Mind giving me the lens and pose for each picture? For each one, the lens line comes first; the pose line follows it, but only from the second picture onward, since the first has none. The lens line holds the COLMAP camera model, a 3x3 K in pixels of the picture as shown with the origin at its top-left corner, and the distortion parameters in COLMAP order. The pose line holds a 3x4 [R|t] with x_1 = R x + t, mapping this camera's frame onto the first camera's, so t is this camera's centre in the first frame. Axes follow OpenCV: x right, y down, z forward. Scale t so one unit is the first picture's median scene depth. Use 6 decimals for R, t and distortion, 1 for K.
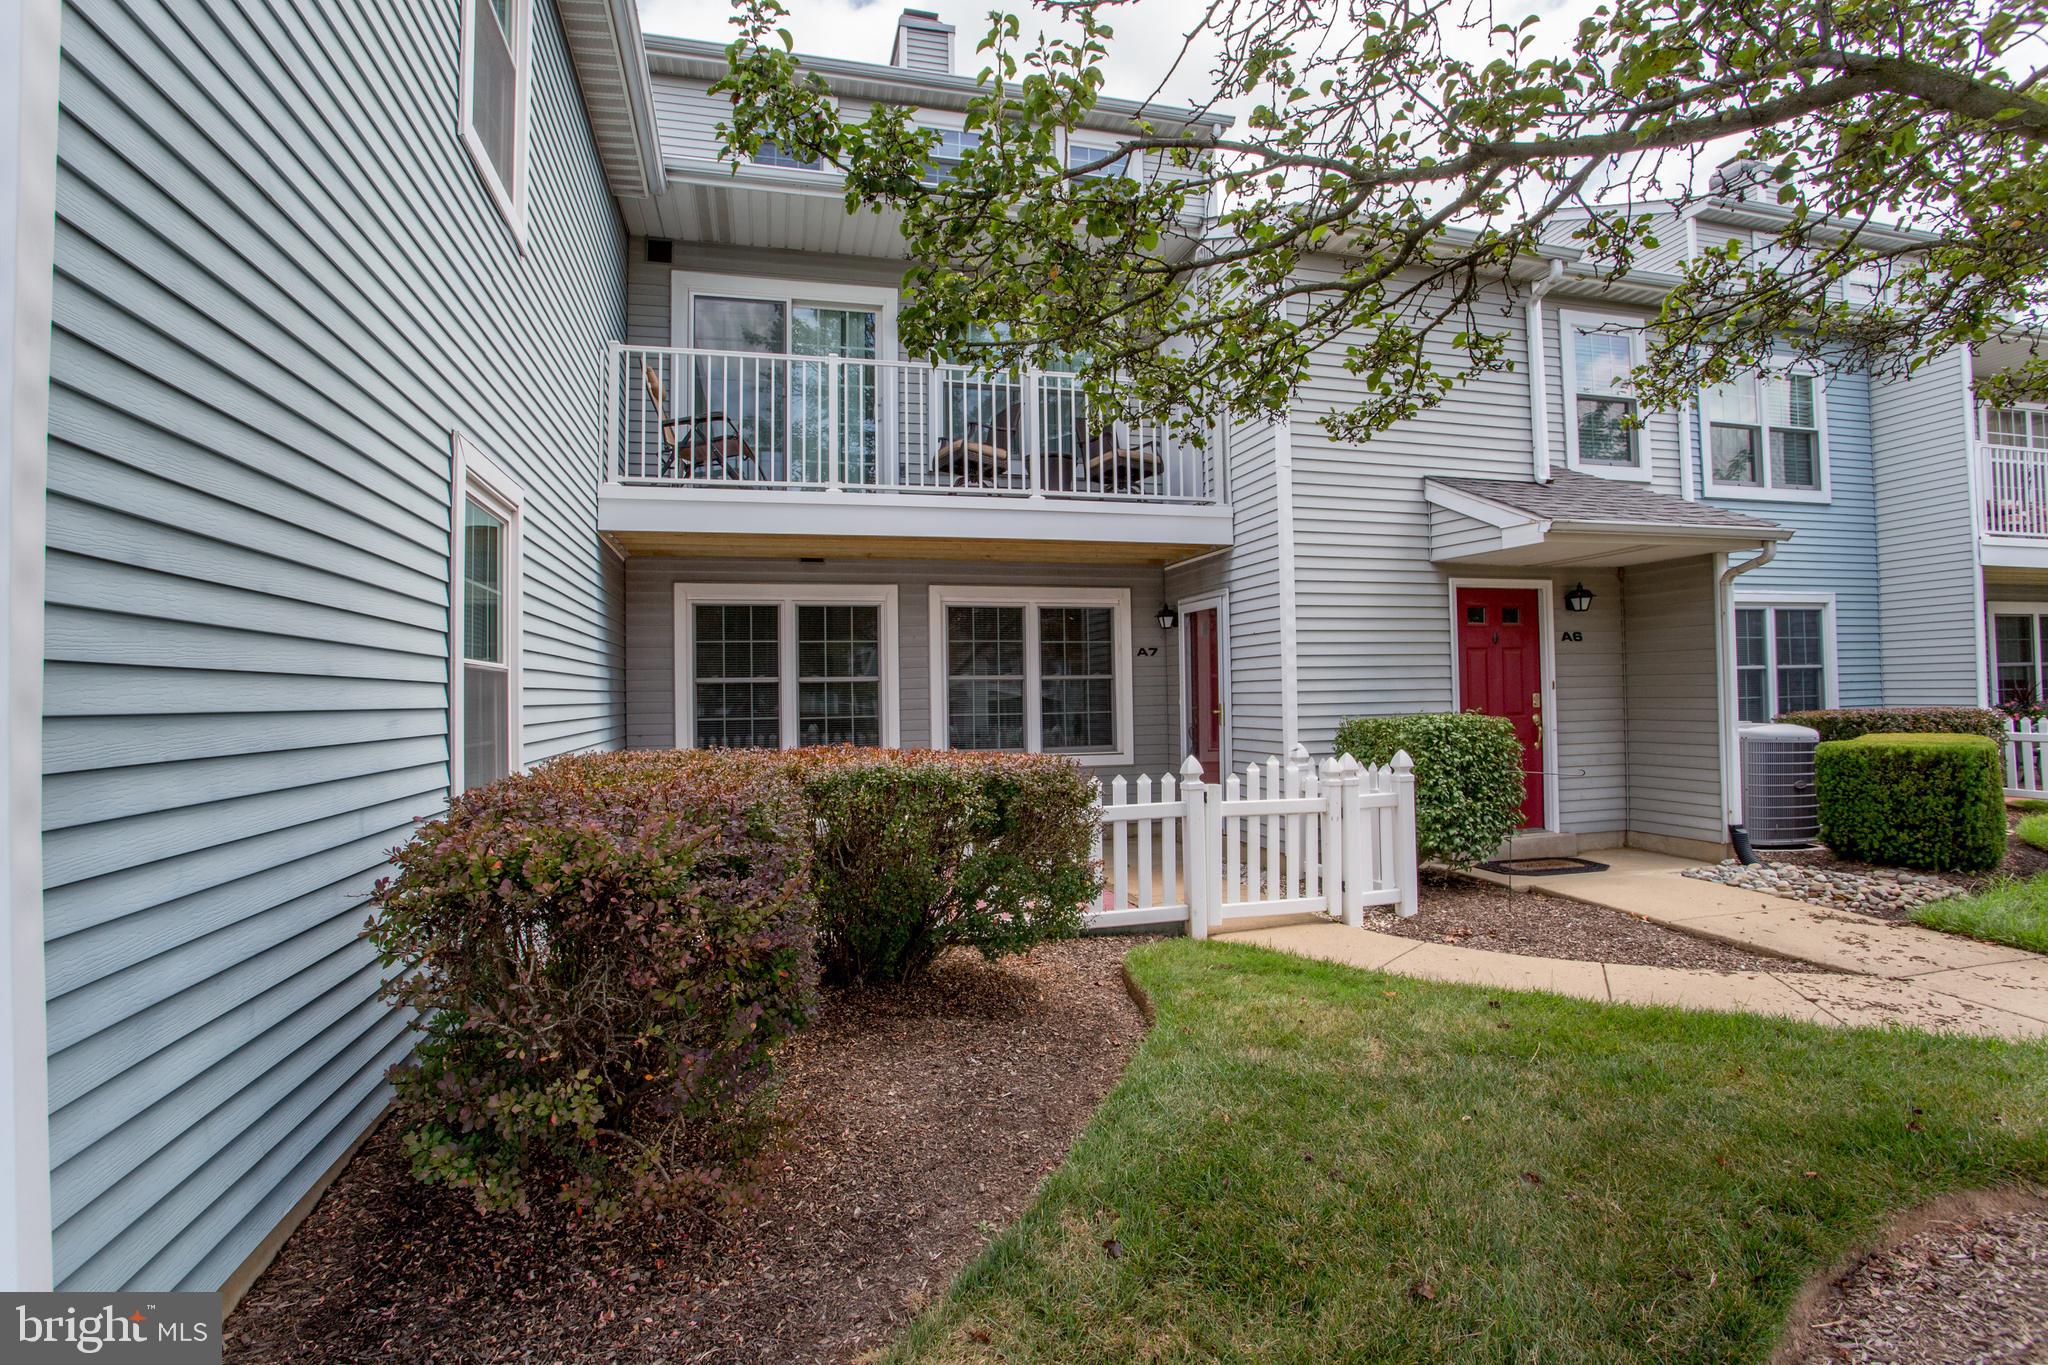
lens RADIAL K [[994.8, 0, 1017.0], [0, 994.8, 671.0], [0, 0, 1]] dist [-0.065602, 0.027866]
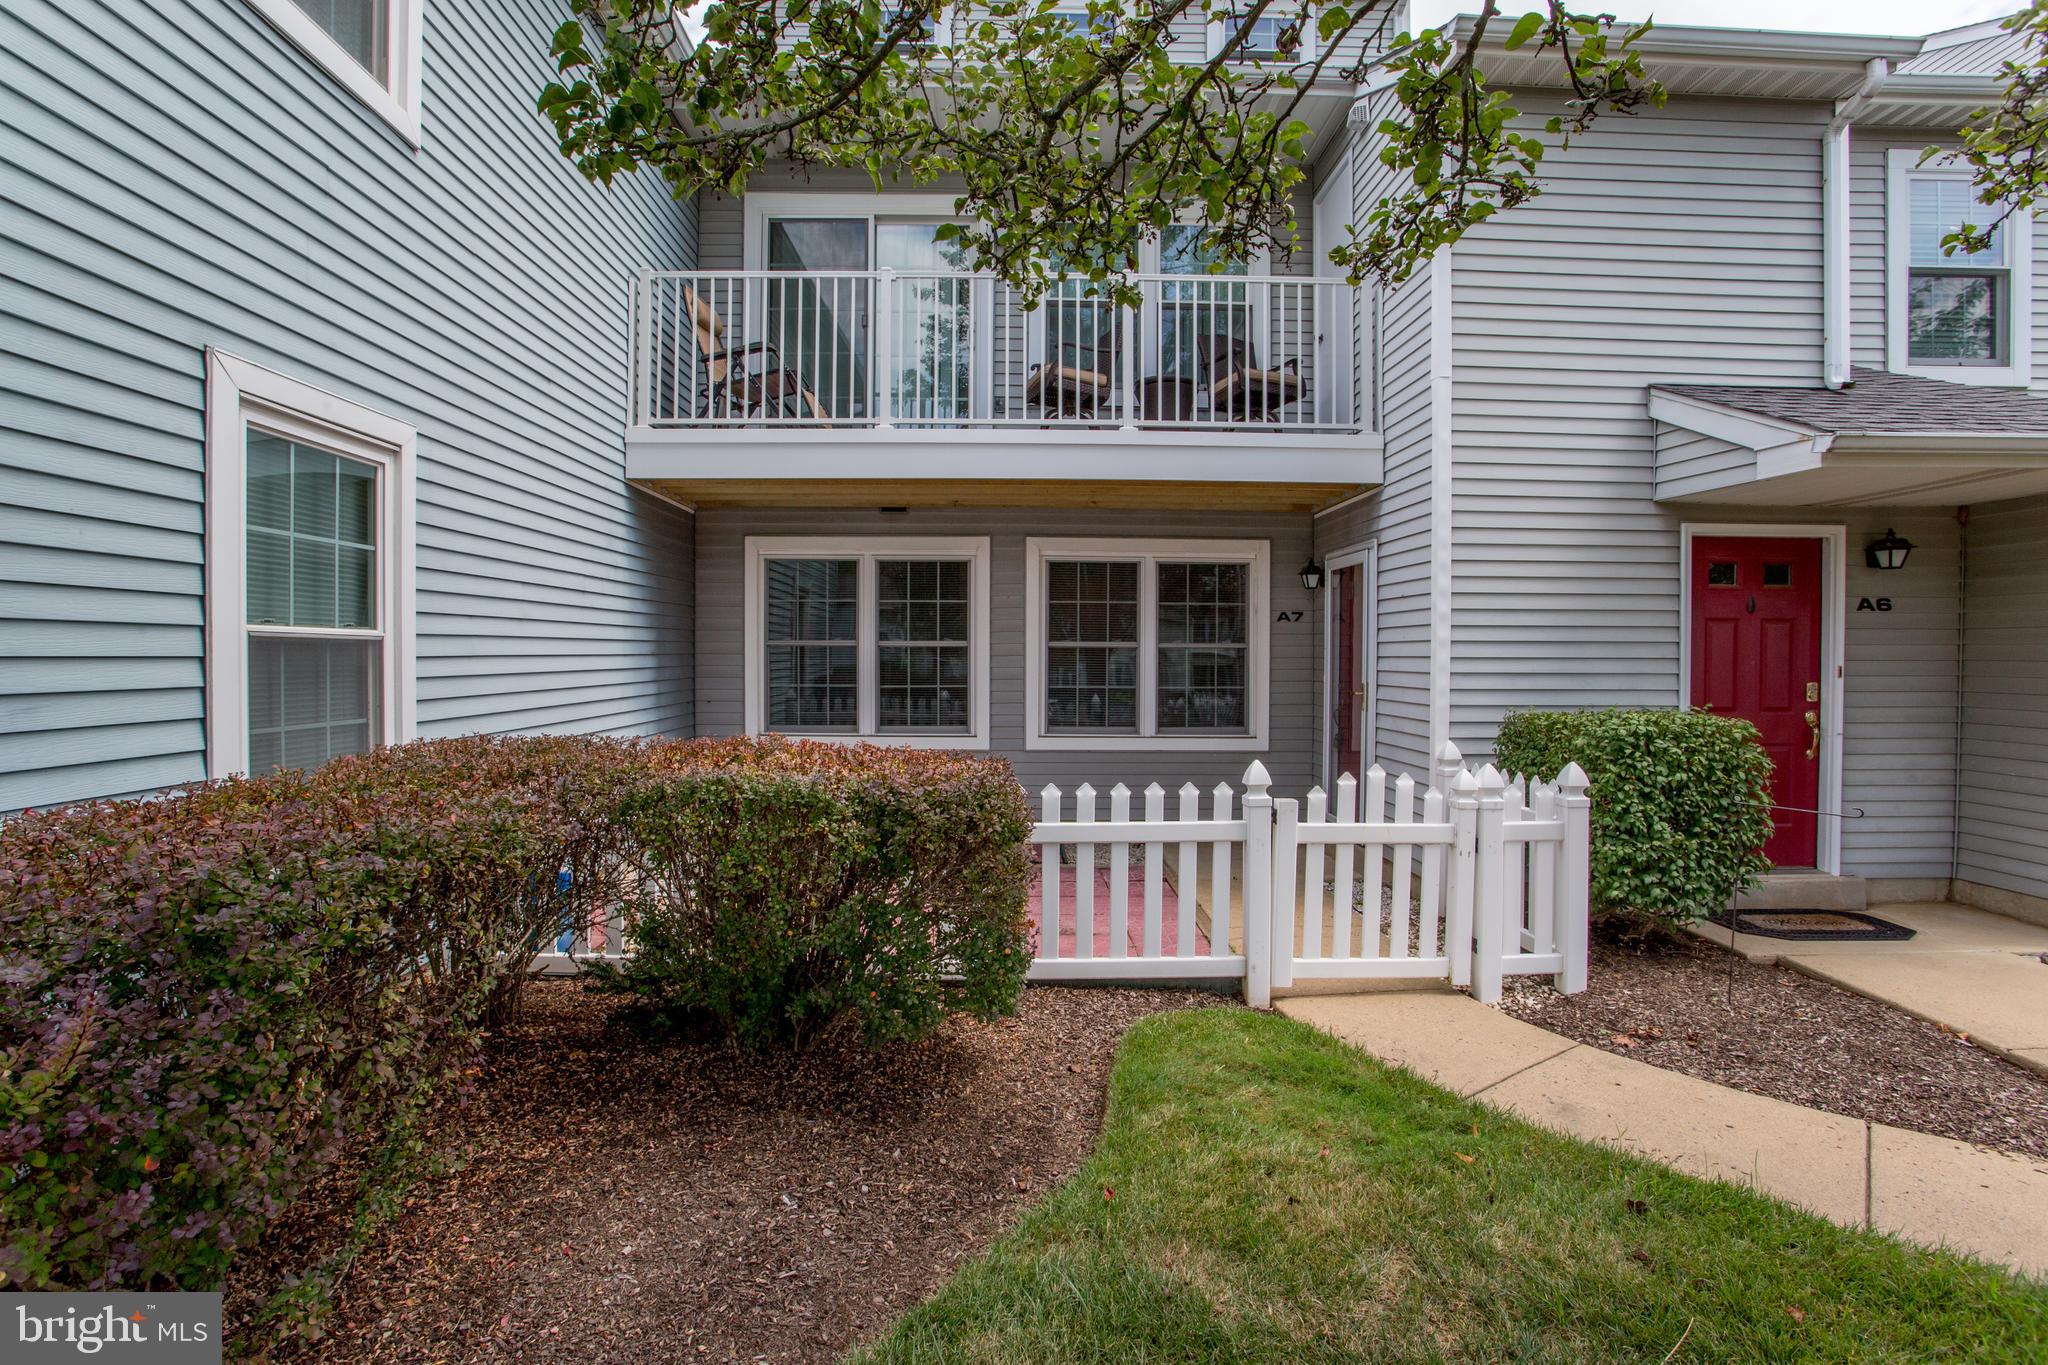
lens RADIAL K [[994.8, 0, 1017.0], [0, 994.8, 671.0], [0, 0, 1]] dist [-0.065602, 0.027866]
pose [[0.972002, 0.024165, -0.233726, 0.128812], [-0.013944, 0.998877, 0.045285, -0.010097], [0.234558, -0.040758, 0.971247, 0.174794]]
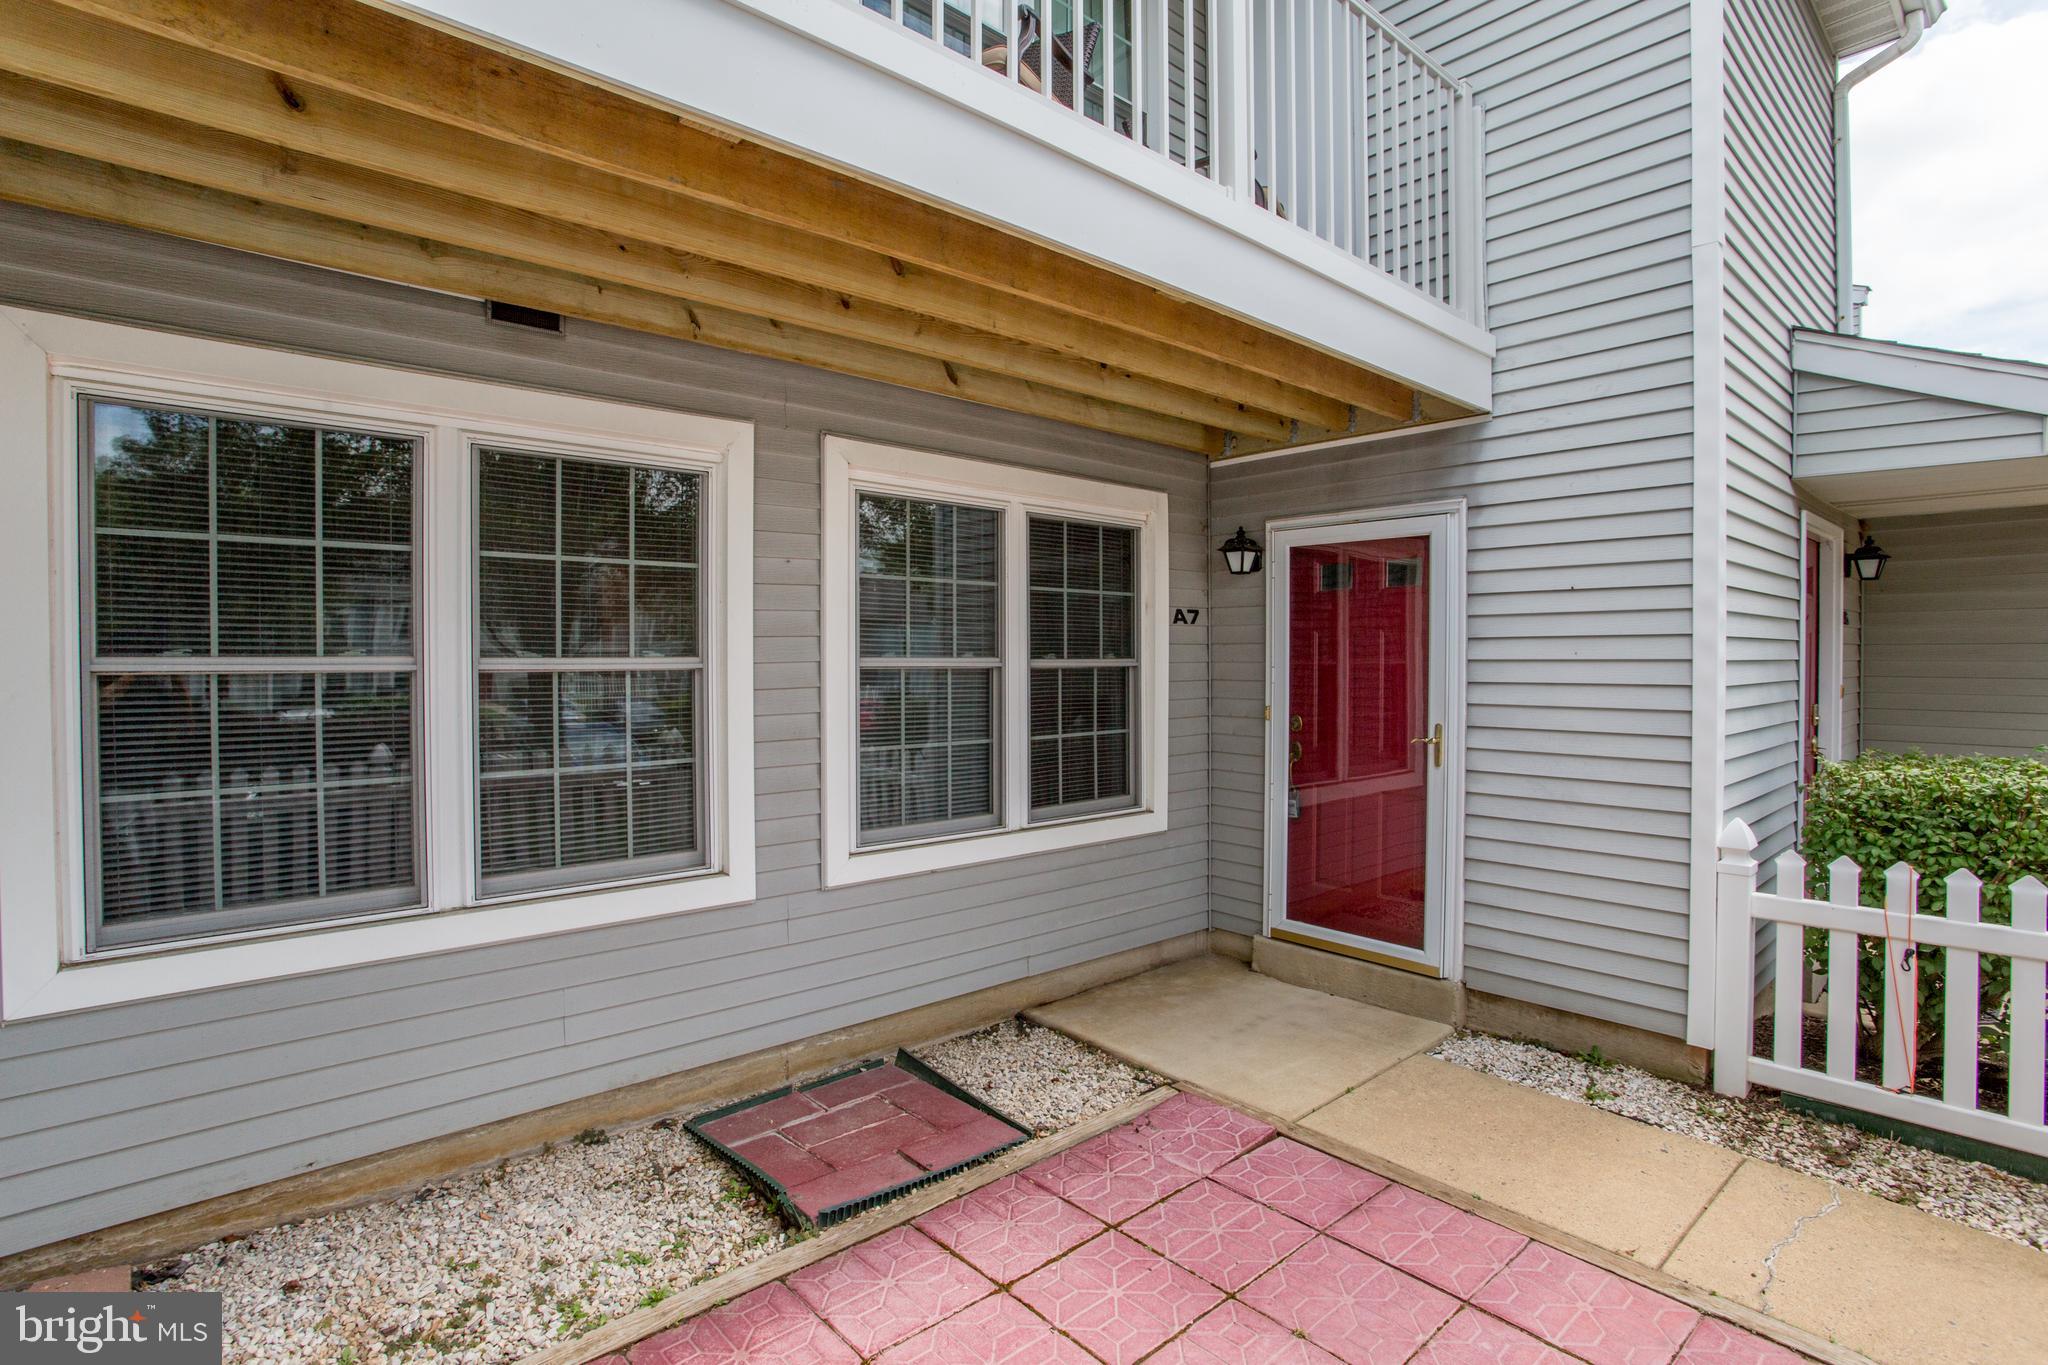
lens RADIAL K [[994.8, 0, 1017.0], [0, 994.8, 671.0], [0, 0, 1]] dist [-0.065602, 0.027866]
pose [[0.891023, 0.008962, 0.453871, -0.236372], [-0.024973, 0.999259, 0.029296, -0.004239], [-0.453272, -0.037438, 0.890586, 0.701581]]
